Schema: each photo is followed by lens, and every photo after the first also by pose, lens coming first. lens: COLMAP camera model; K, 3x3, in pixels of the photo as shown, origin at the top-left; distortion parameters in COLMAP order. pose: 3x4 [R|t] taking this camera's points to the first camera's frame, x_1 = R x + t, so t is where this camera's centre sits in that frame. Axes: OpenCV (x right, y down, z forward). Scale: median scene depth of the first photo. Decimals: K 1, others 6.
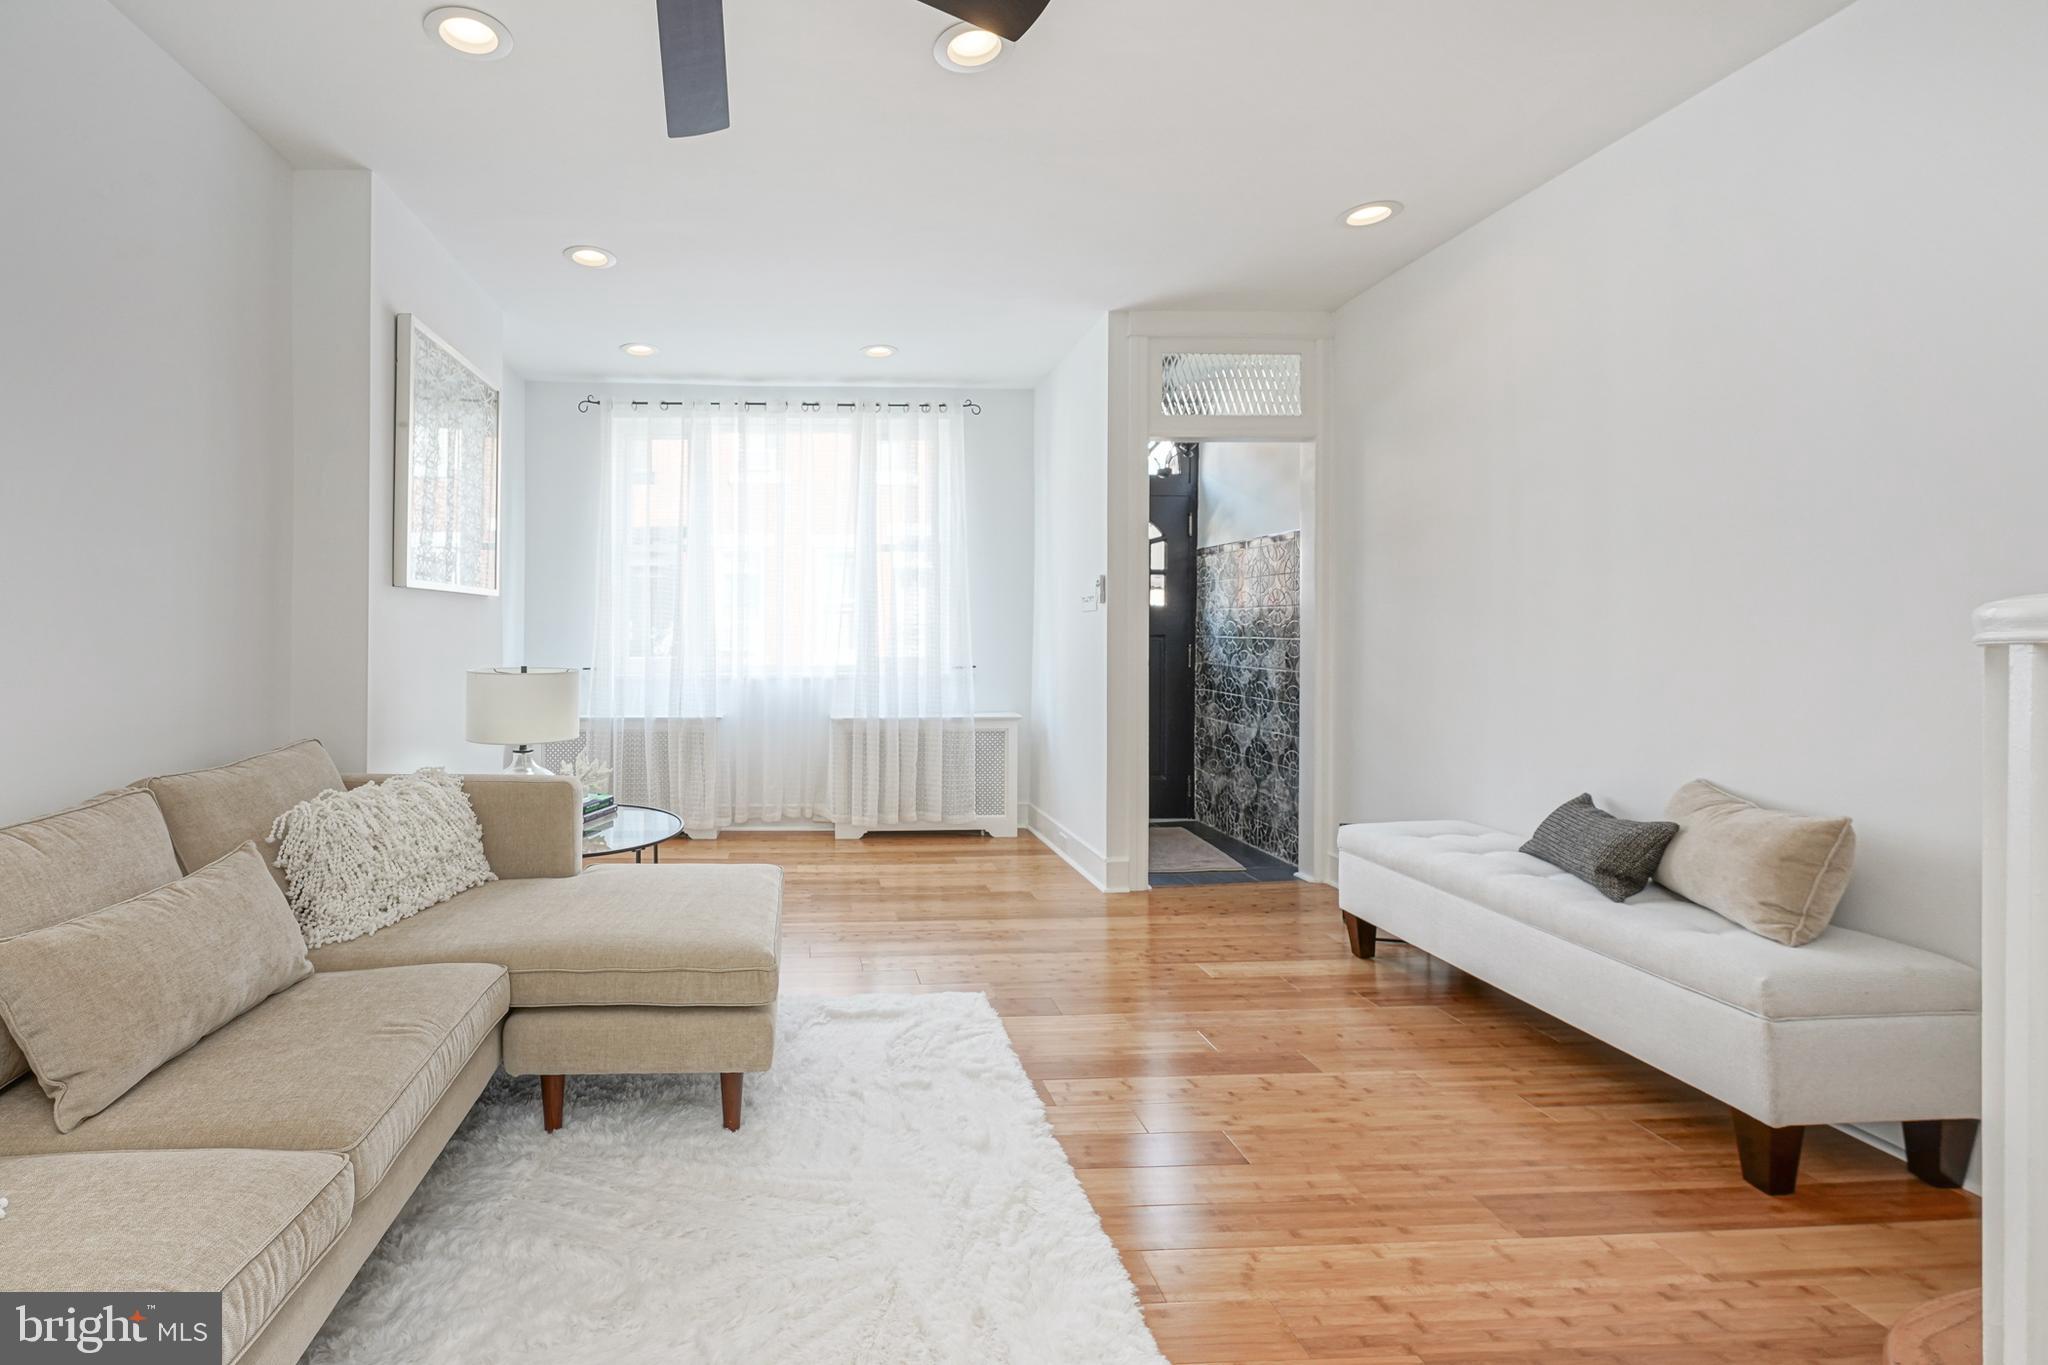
lens RADIAL K [[898.0, 0, 846.7], [0, 898.0, 621.4], [0, 0, 1]] dist [0.001009, 0.000922]
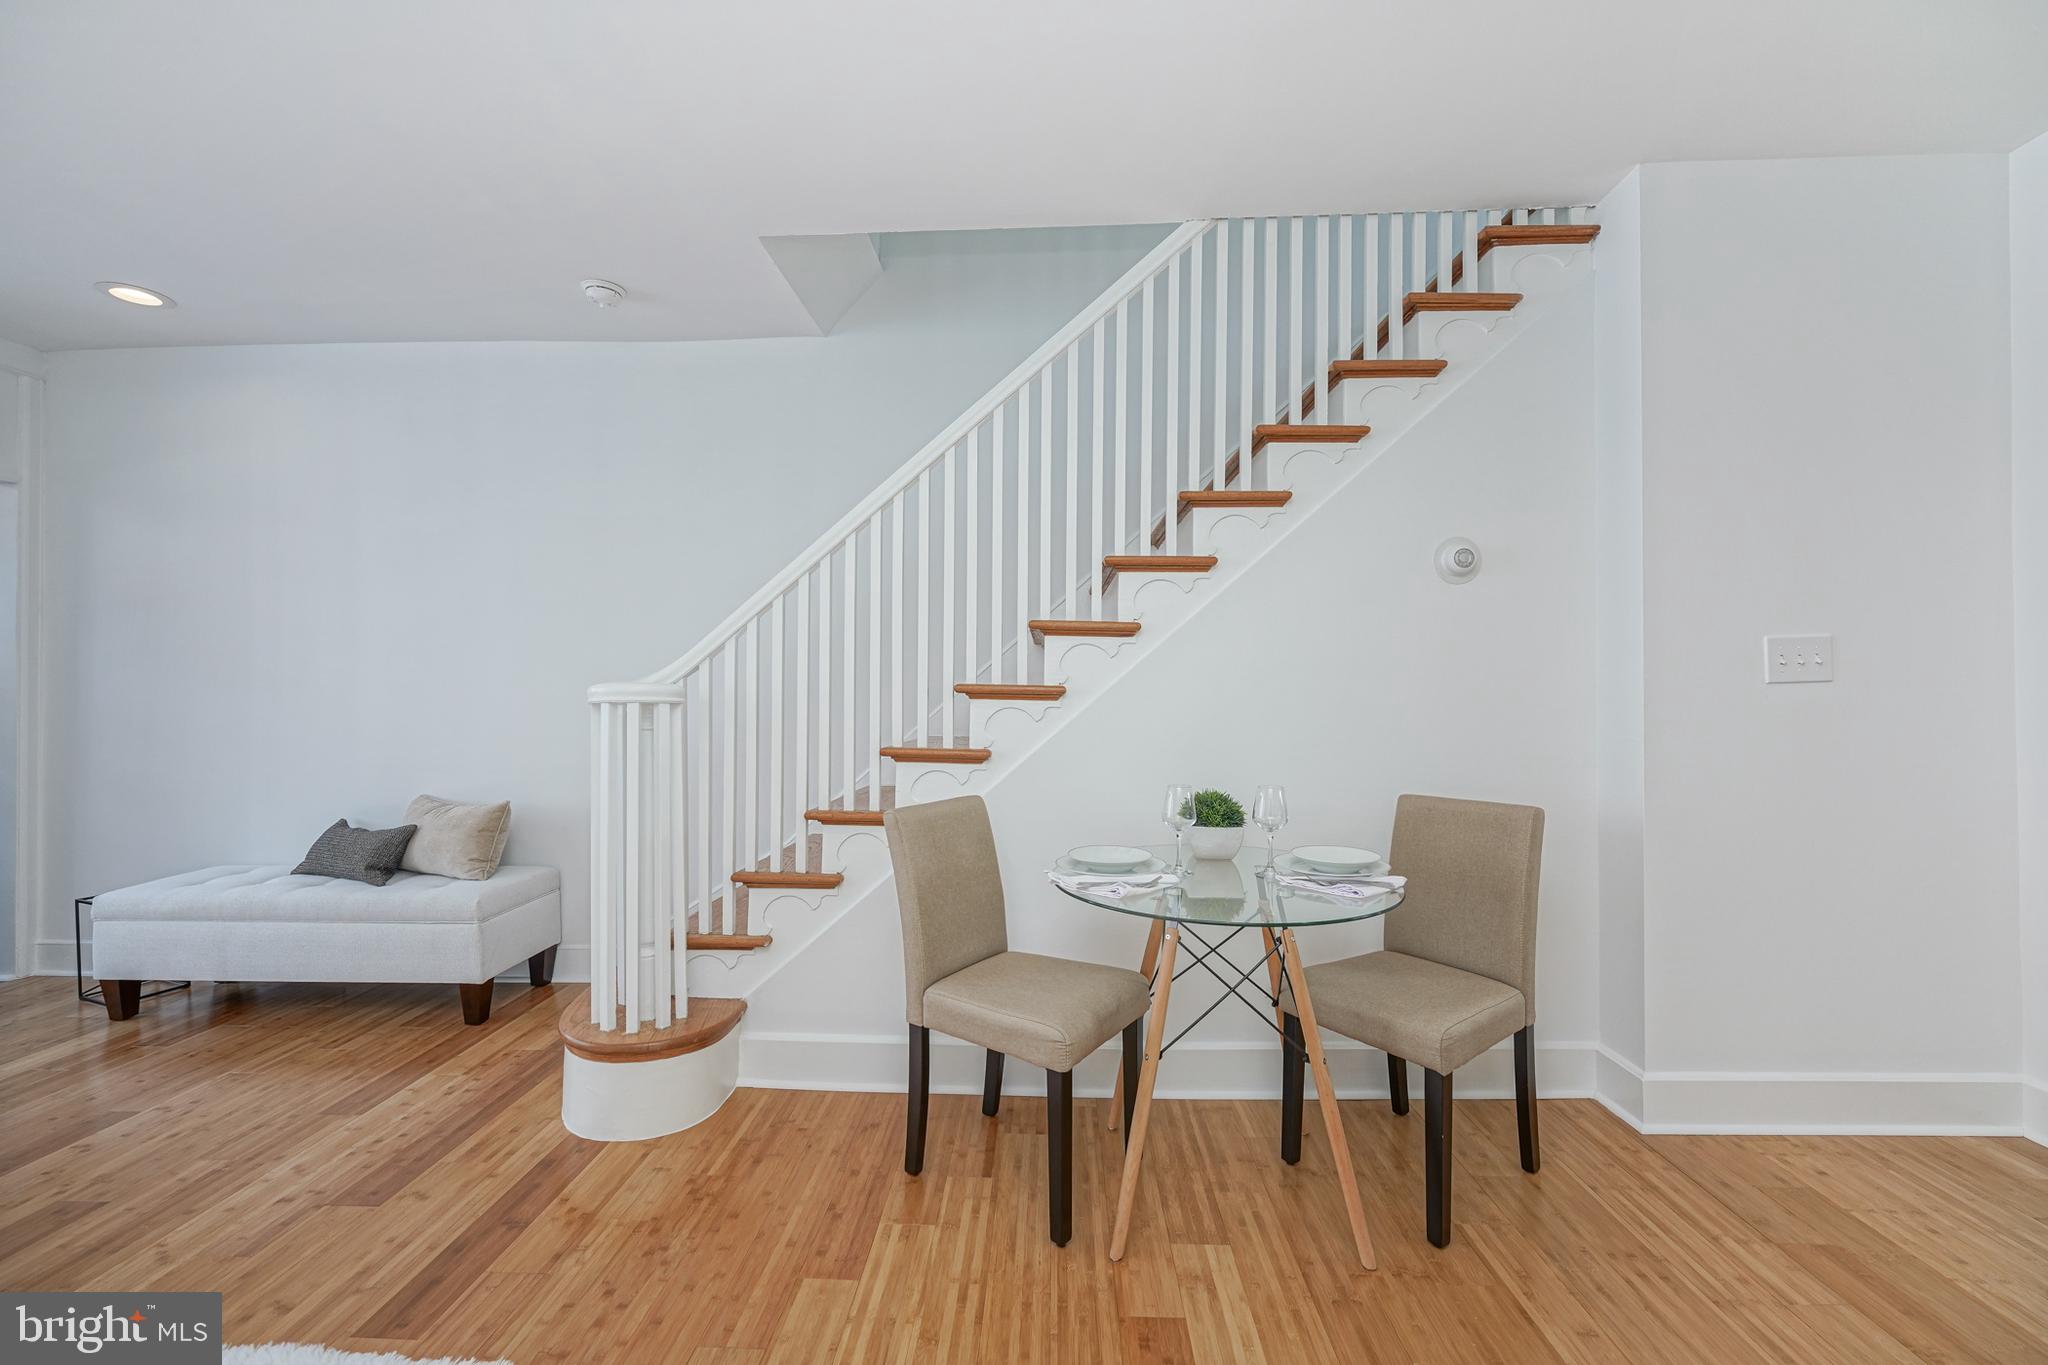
lens RADIAL K [[898.0, 0, 1026.6], [0, 898.0, 681.1], [0, 0, 1]] dist [0.001009, 0.000922]
pose [[0.114087, 0.002726, 0.993467, -0.517216], [-0.004695, 0.999987, -0.002205, -0.019329], [-0.993460, -0.004413, 0.114098, -0.212577]]
